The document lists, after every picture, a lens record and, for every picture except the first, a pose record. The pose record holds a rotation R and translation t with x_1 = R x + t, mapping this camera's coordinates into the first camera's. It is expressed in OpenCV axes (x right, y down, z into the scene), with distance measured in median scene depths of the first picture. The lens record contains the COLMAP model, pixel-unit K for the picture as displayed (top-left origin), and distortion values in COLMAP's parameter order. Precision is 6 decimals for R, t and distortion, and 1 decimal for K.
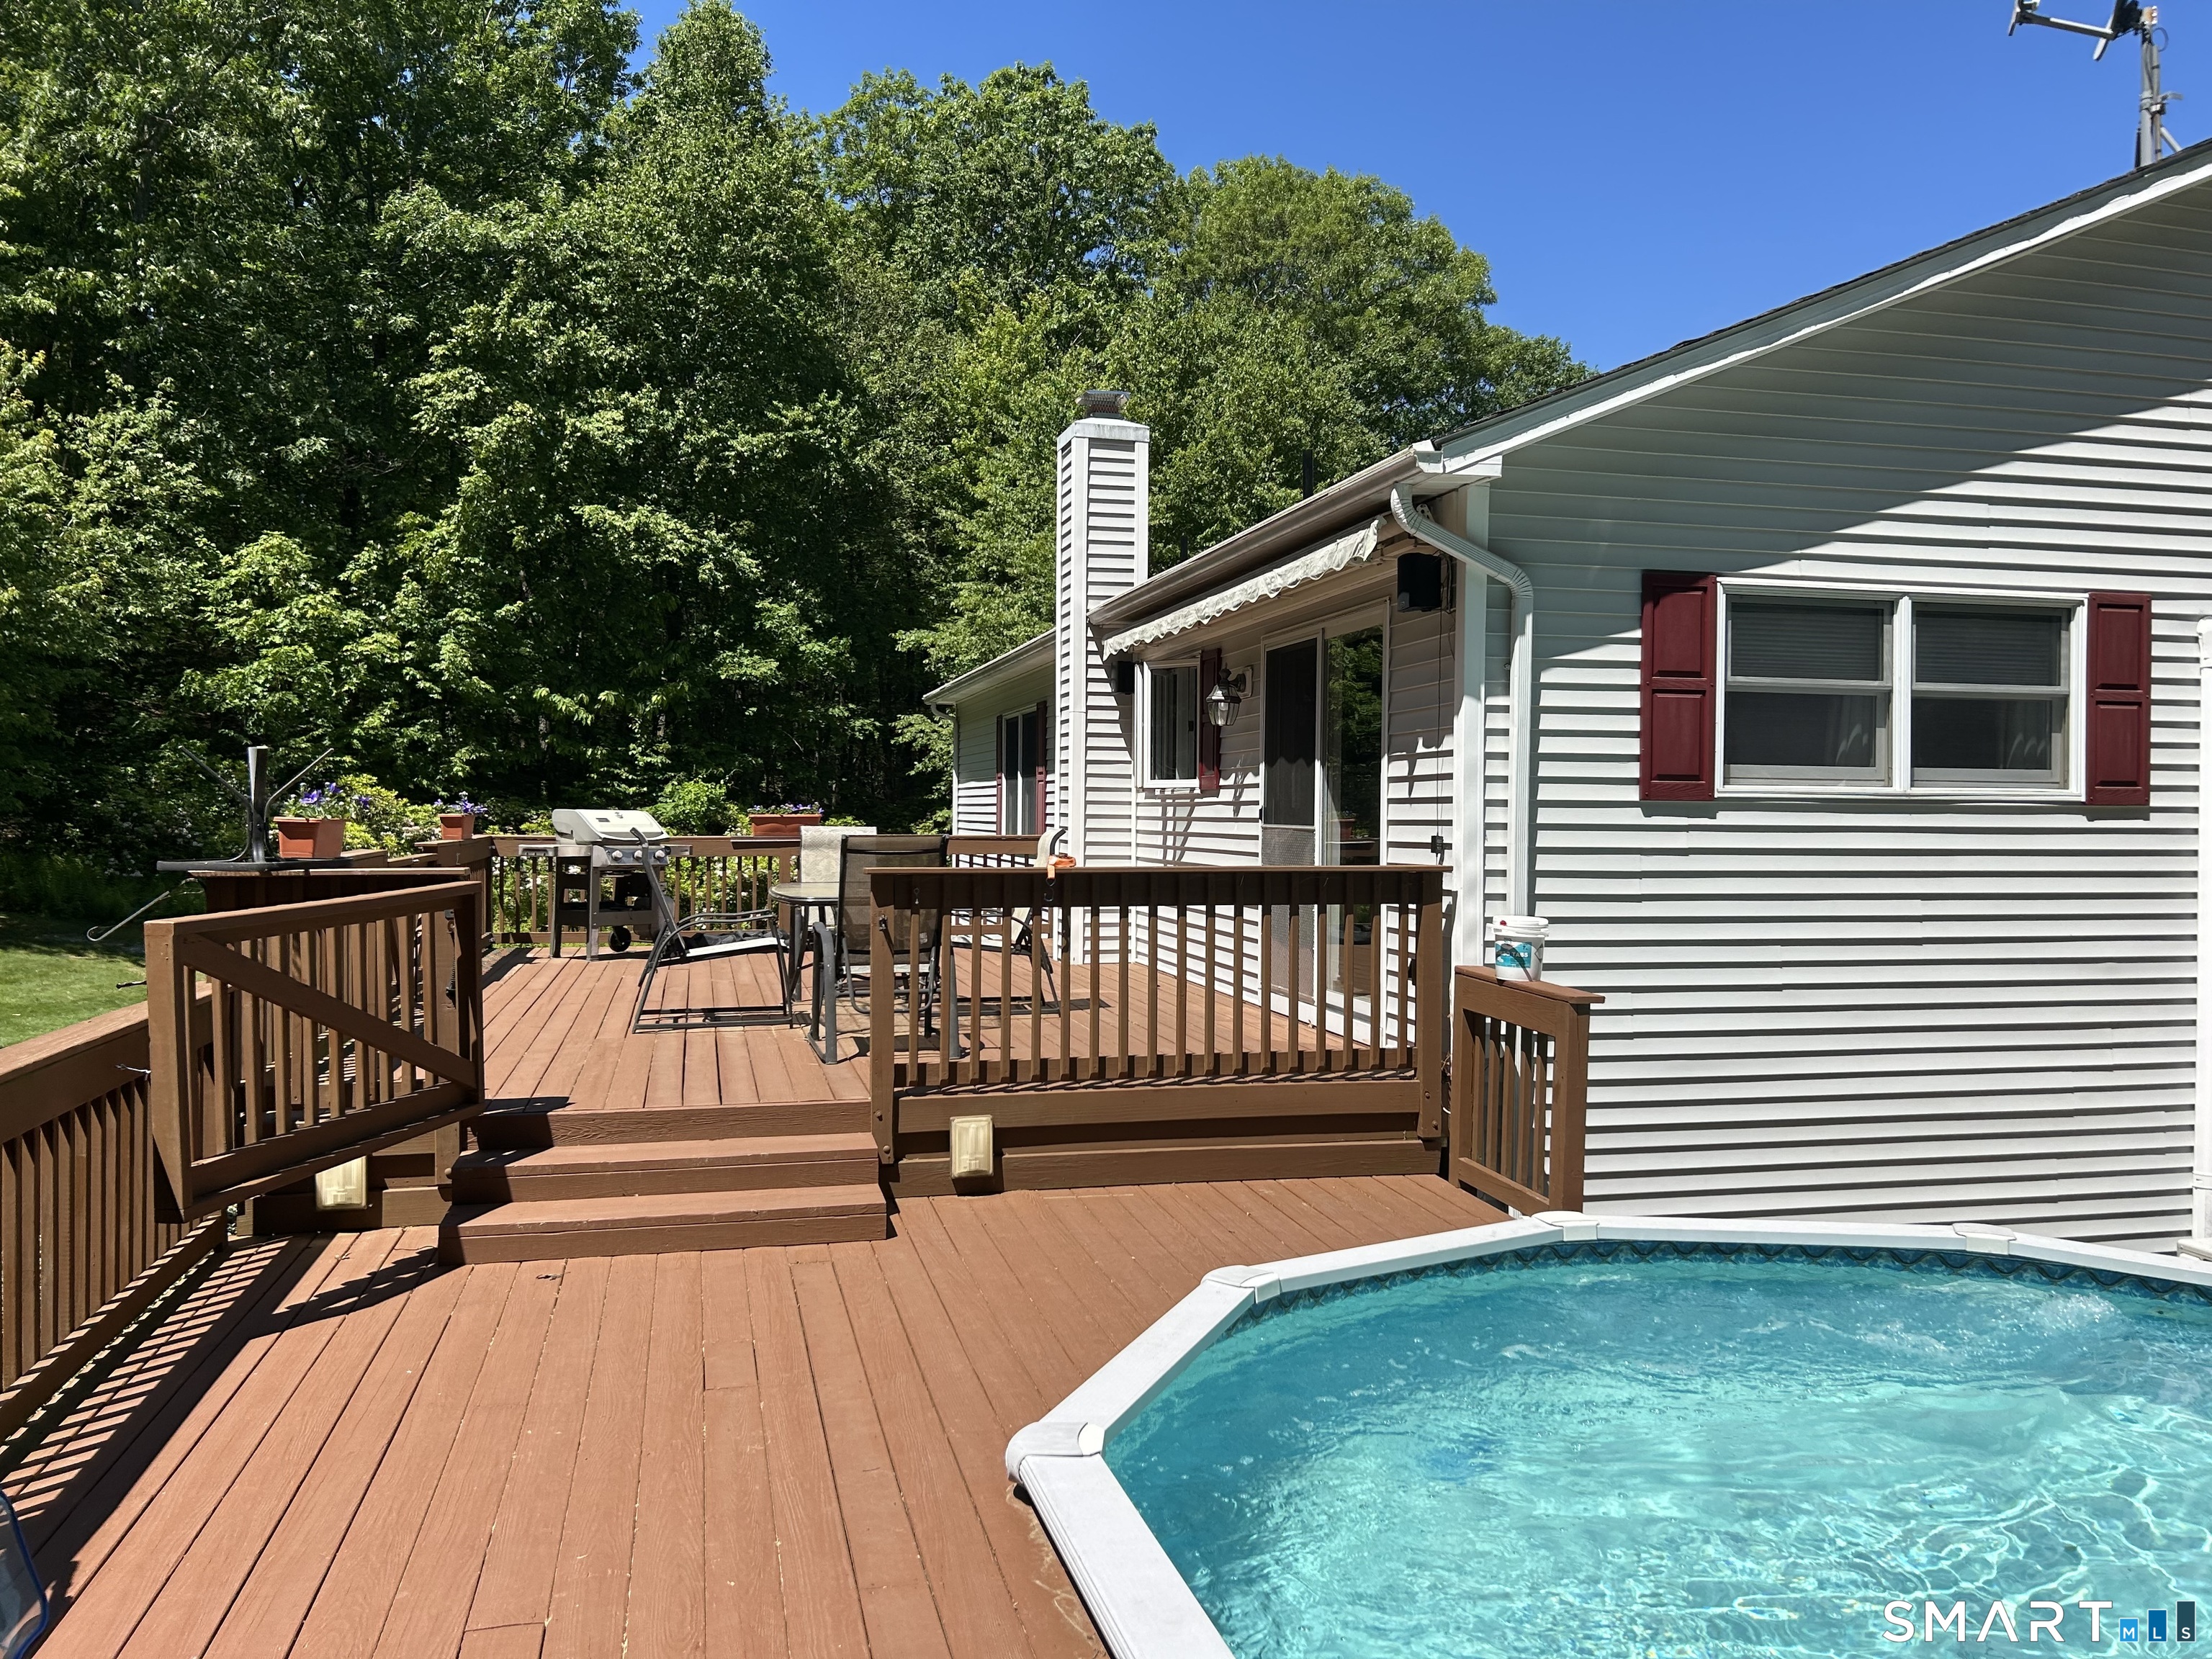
lens RADIAL K [[1657.1, 0, 1101.3], [0, 1657.1, 839.5], [0, 0, 1]] dist [0.066416, -0.084812]
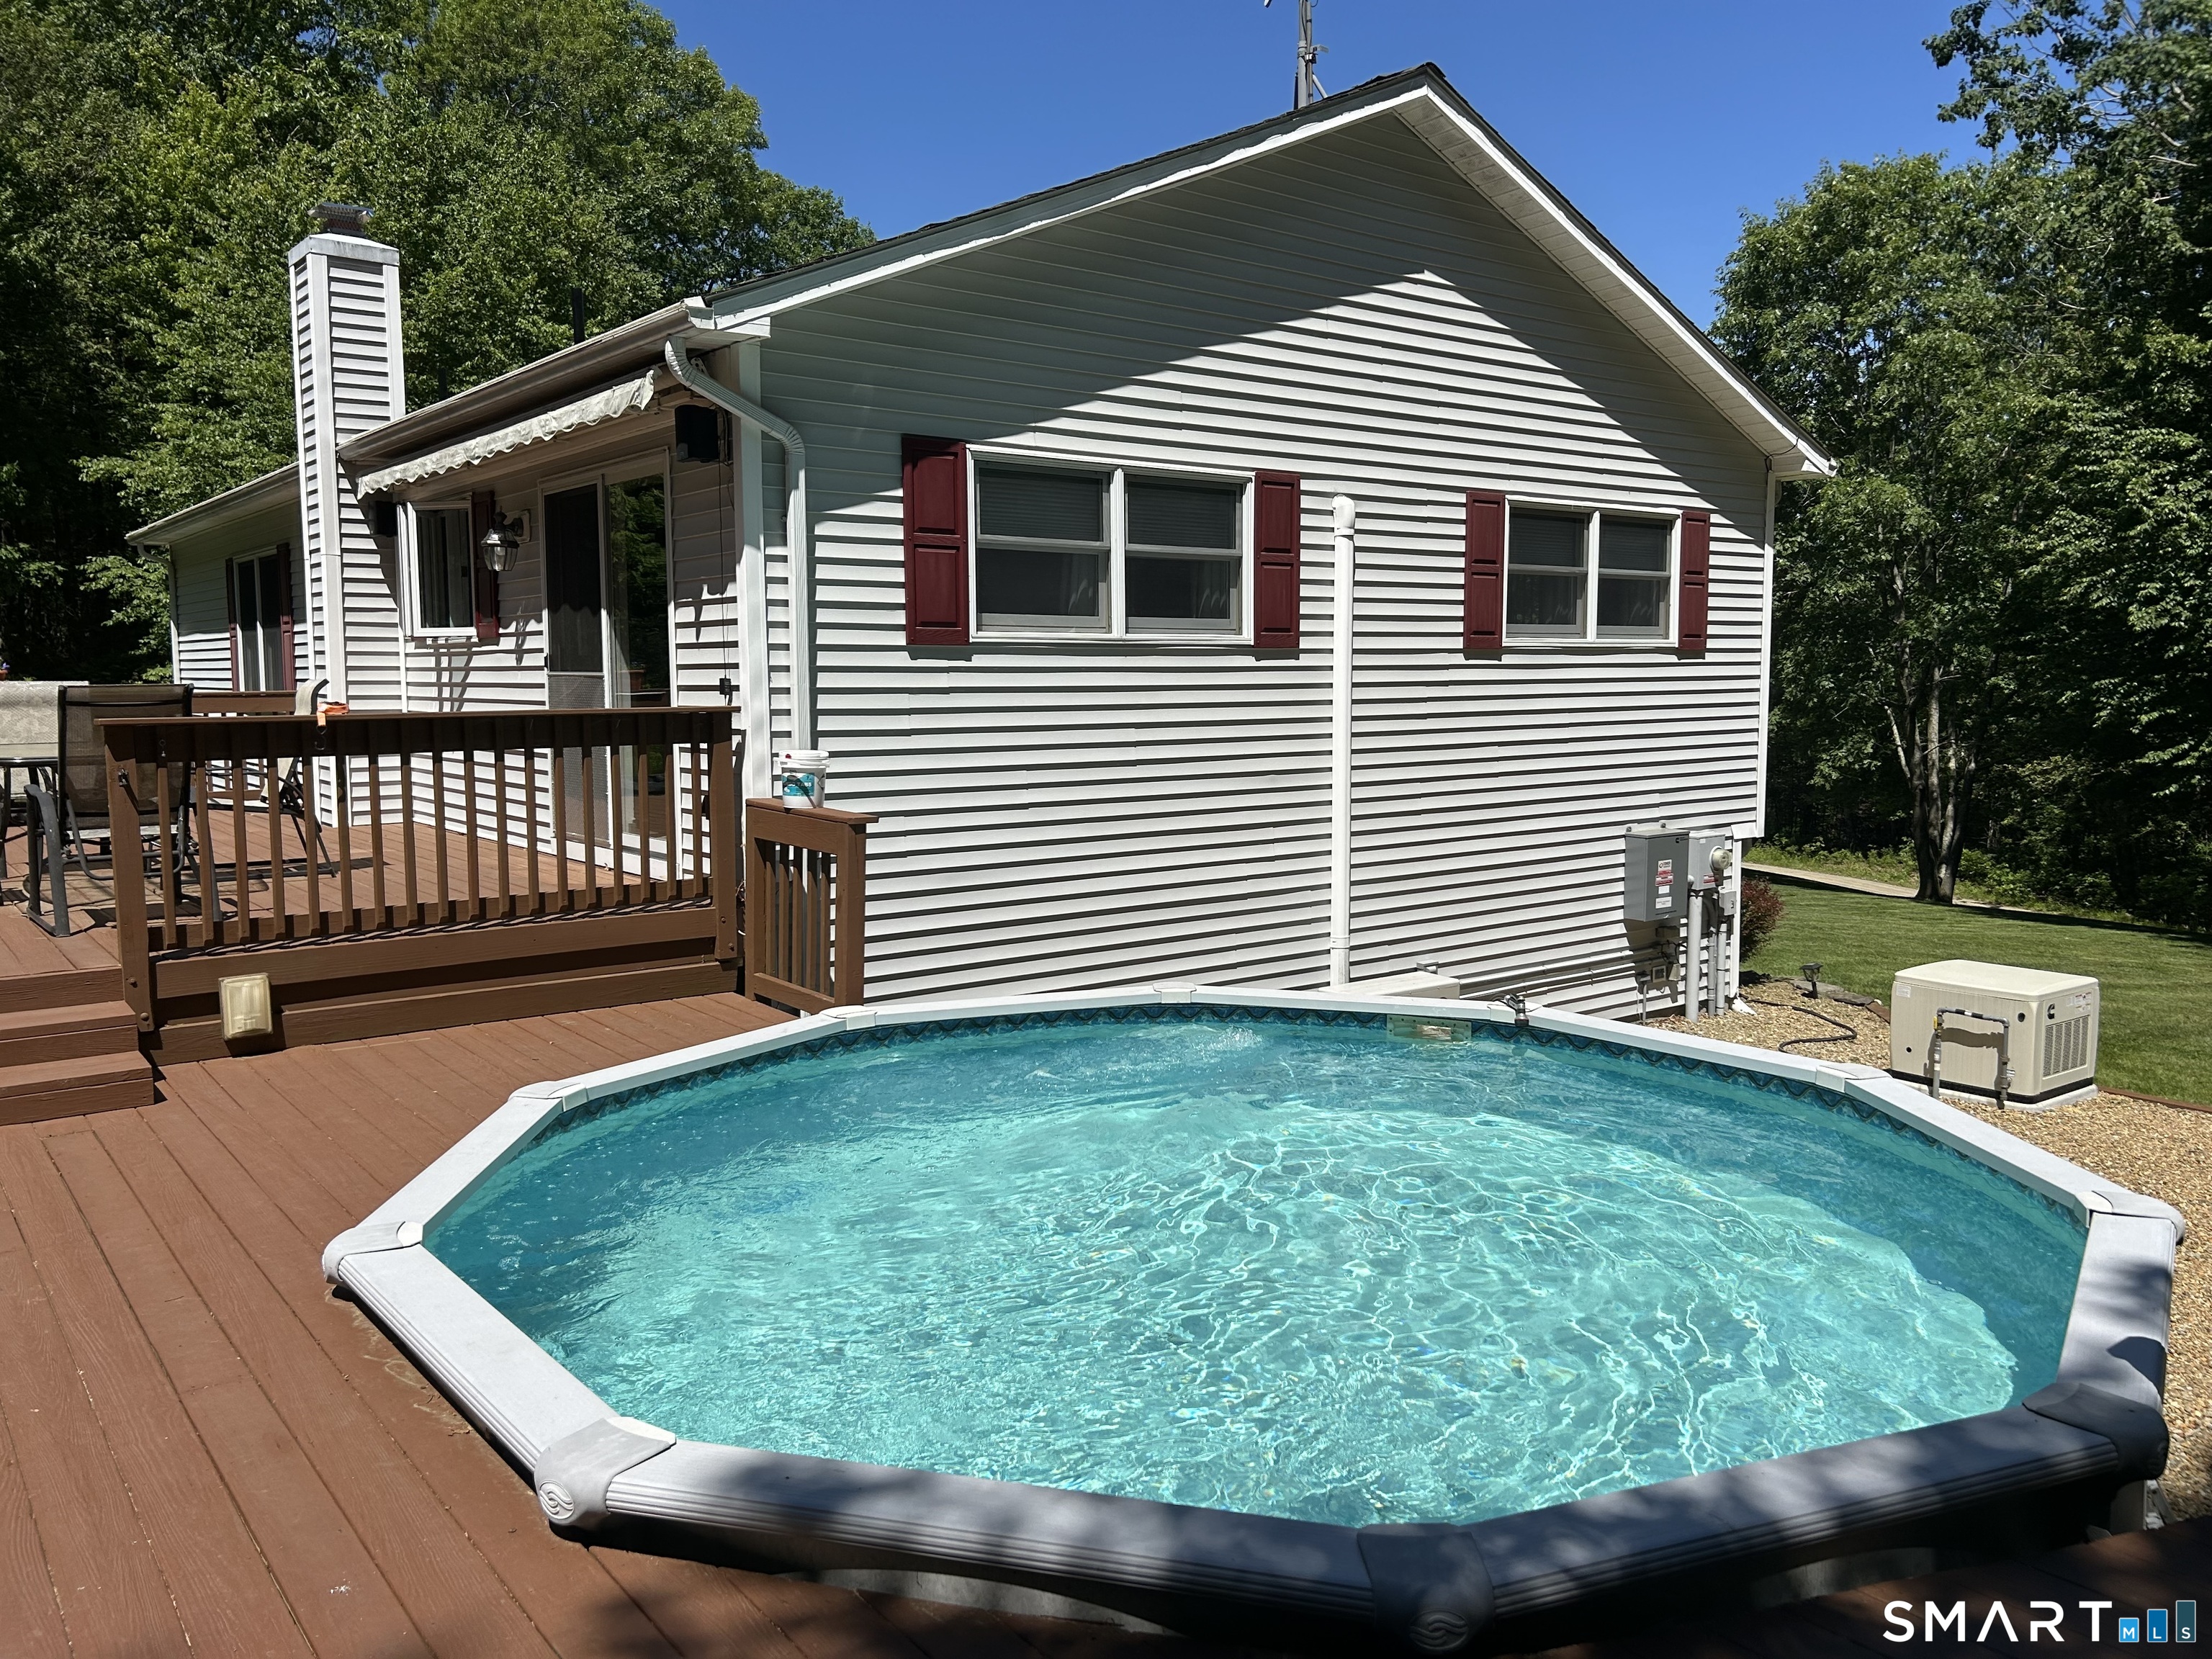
lens RADIAL K [[1657.1, 0, 1111.6], [0, 1657.1, 819.5], [0, 0, 1]] dist [0.066416, -0.084812]
pose [[0.911426, -0.048420, 0.408605, -0.010238], [0.018056, 0.996802, 0.077846, 0.008650], [-0.411068, -0.063572, 0.909386, -0.068302]]
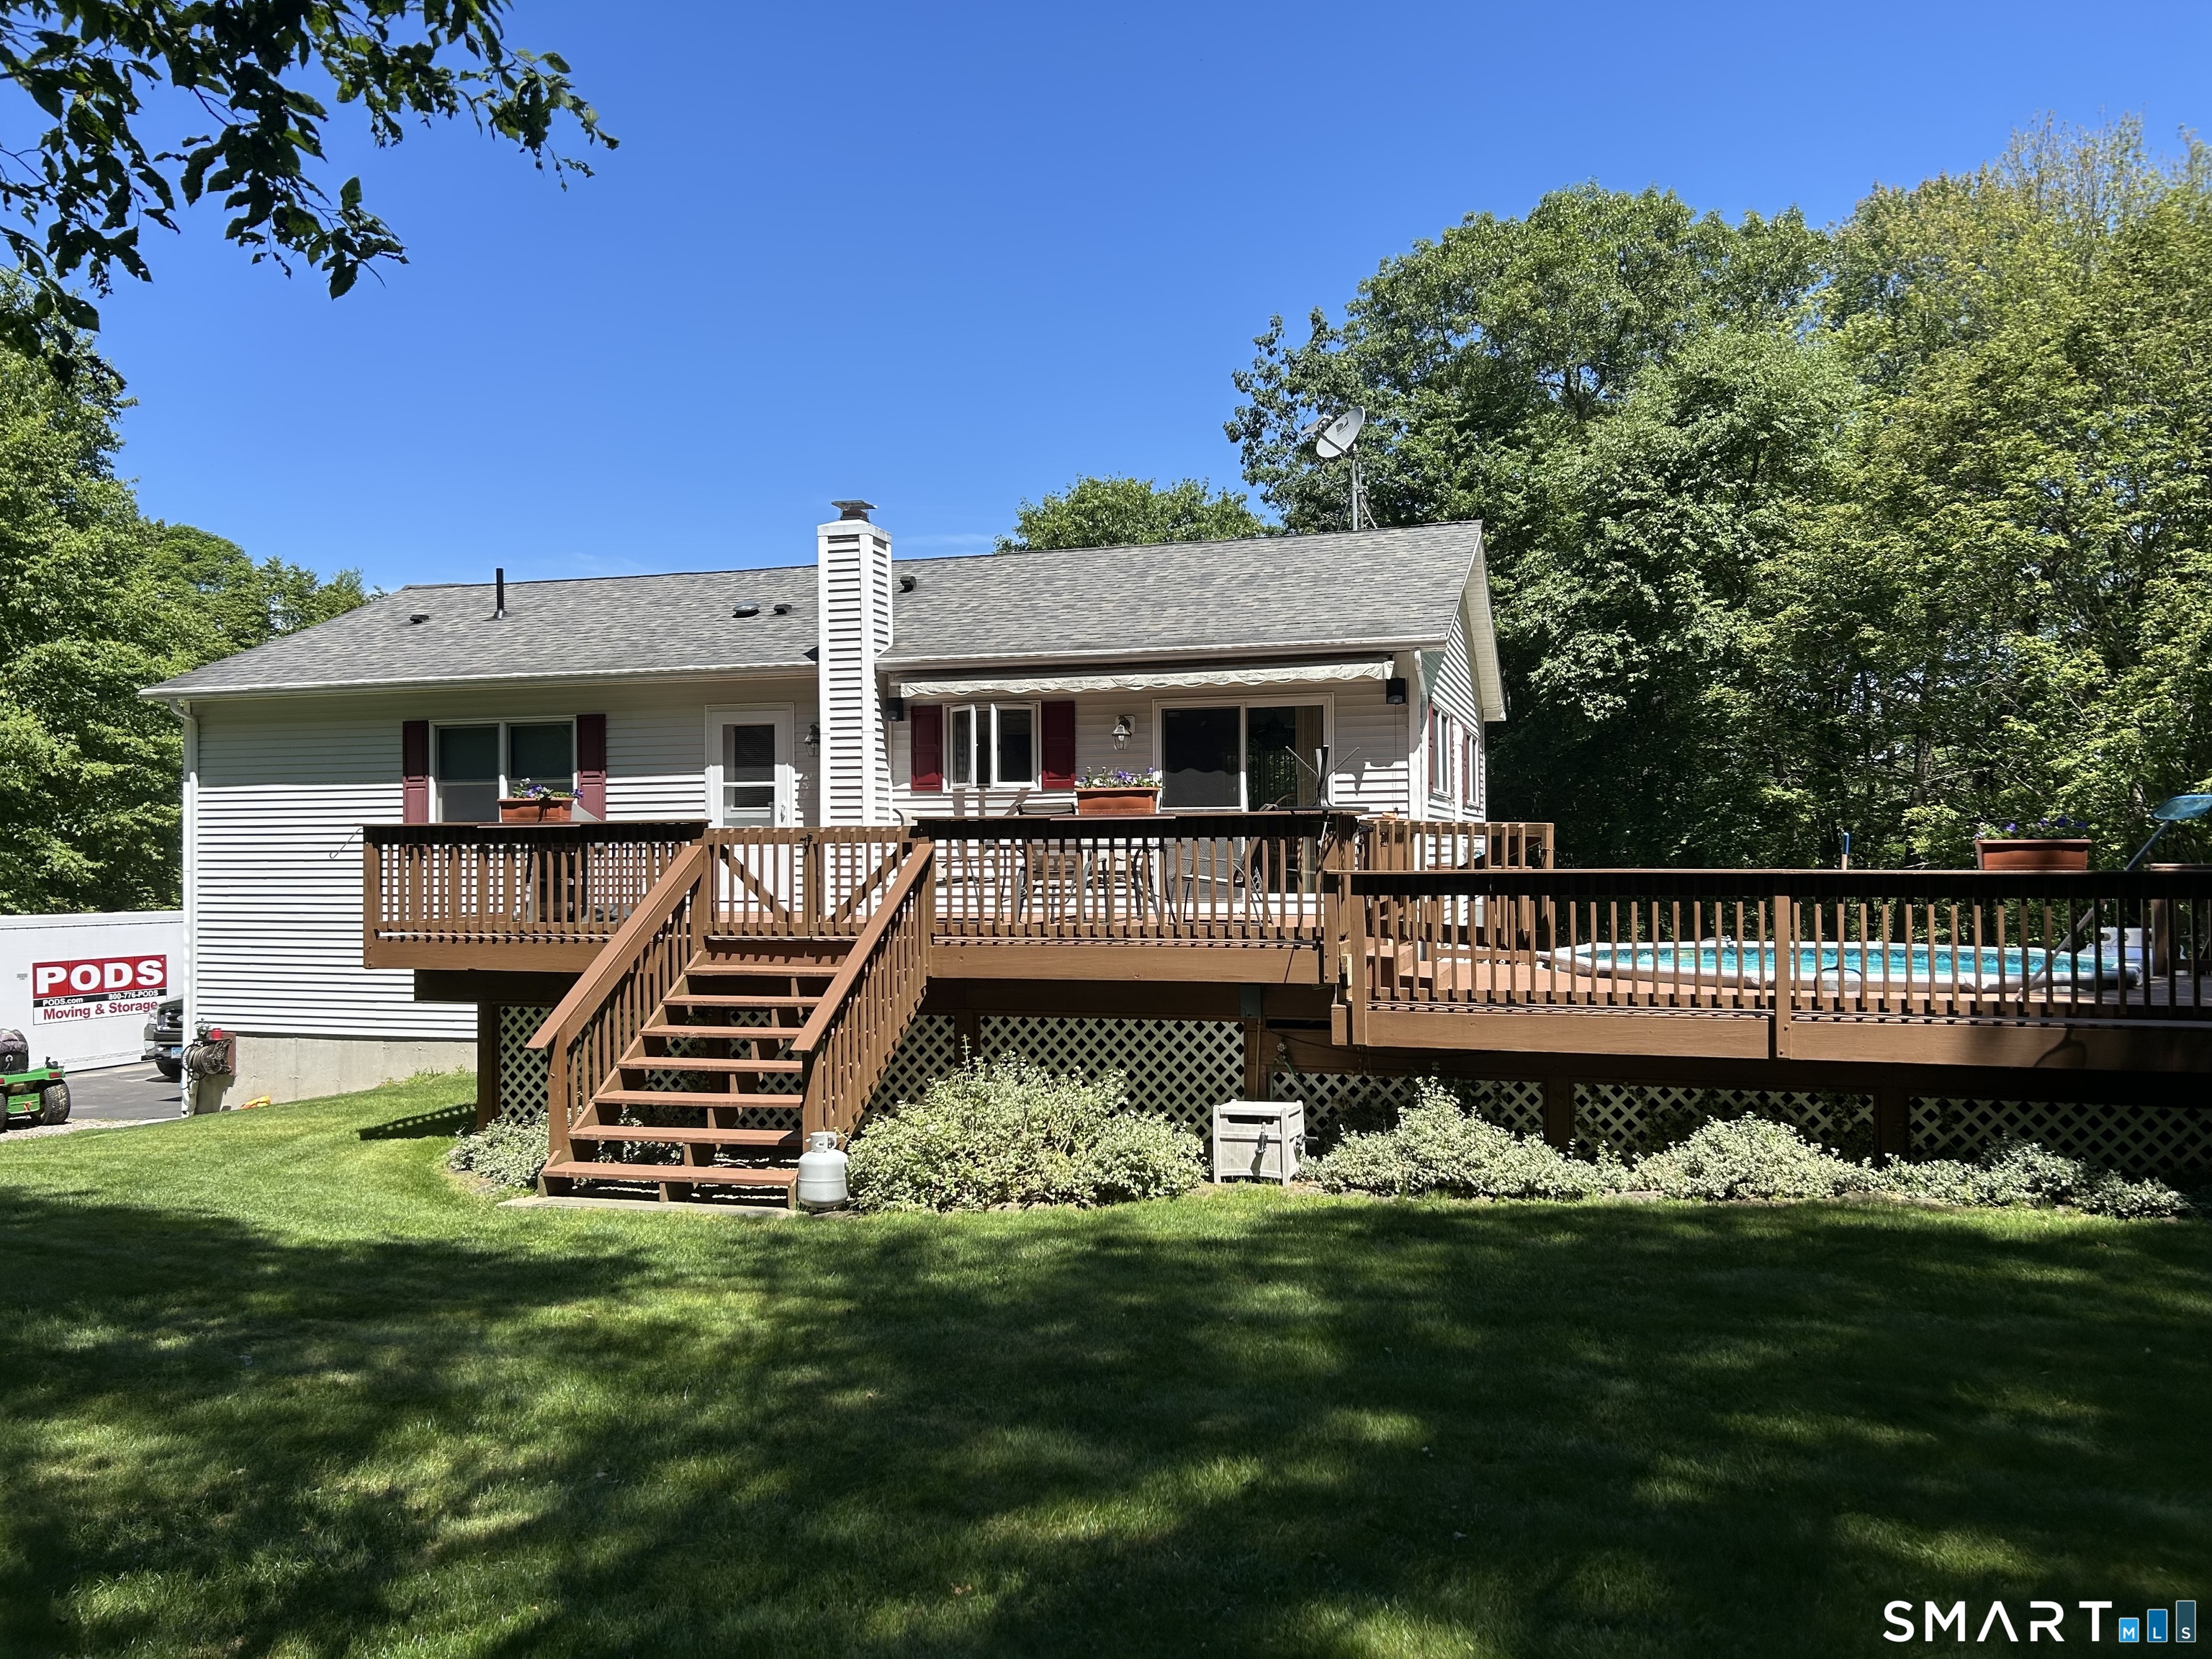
lens RADIAL K [[1657.1, 0, 1127.0], [0, 1657.1, 811.6], [0, 0, 1]] dist [0.066416, -0.084812]
pose [[0.498534, 0.010286, 0.866809, -1.756967], [0.024191, 0.999375, -0.025772, 0.046868], [-0.866533, 0.033817, 0.497974, 0.219149]]
